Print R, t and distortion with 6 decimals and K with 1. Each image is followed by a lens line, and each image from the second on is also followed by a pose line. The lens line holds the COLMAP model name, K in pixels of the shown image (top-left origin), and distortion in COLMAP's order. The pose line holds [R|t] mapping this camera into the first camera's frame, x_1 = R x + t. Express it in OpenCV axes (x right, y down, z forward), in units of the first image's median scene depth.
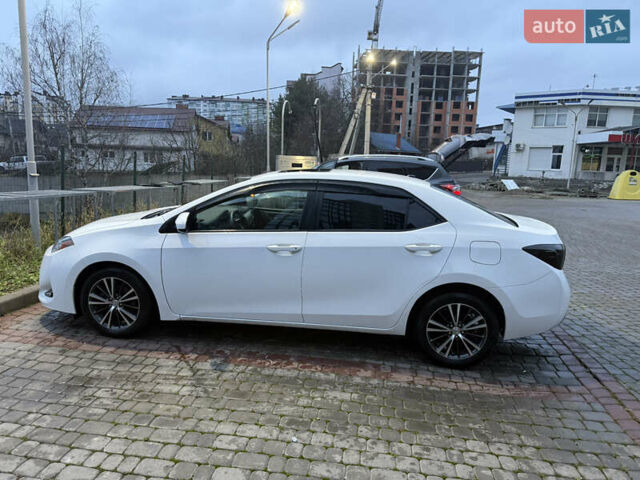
lens RADIAL K [[487.2, 0, 320.2], [0, 487.2, 240.1], [0, 0, 1]] dist [0.001289, -0.002688]
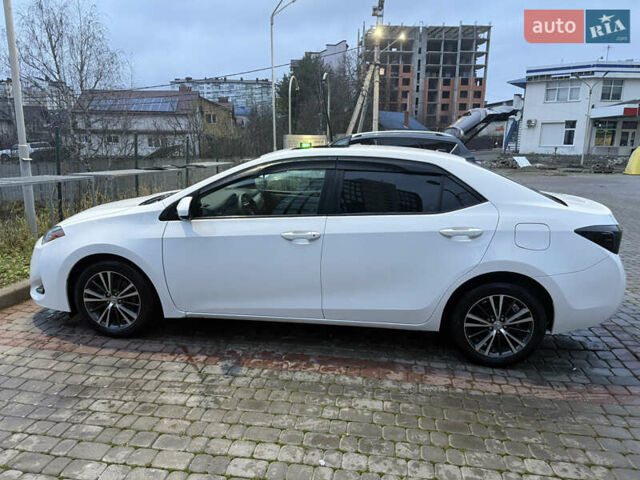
lens RADIAL K [[487.2, 0, 320.2], [0, 487.2, 240.1], [0, 0, 1]] dist [0.001289, -0.002688]
pose [[0.999729, -0.018200, -0.014547, -0.024680], [0.018726, 0.999144, 0.036898, -0.006200], [0.013863, -0.037160, 0.999213, 0.111969]]
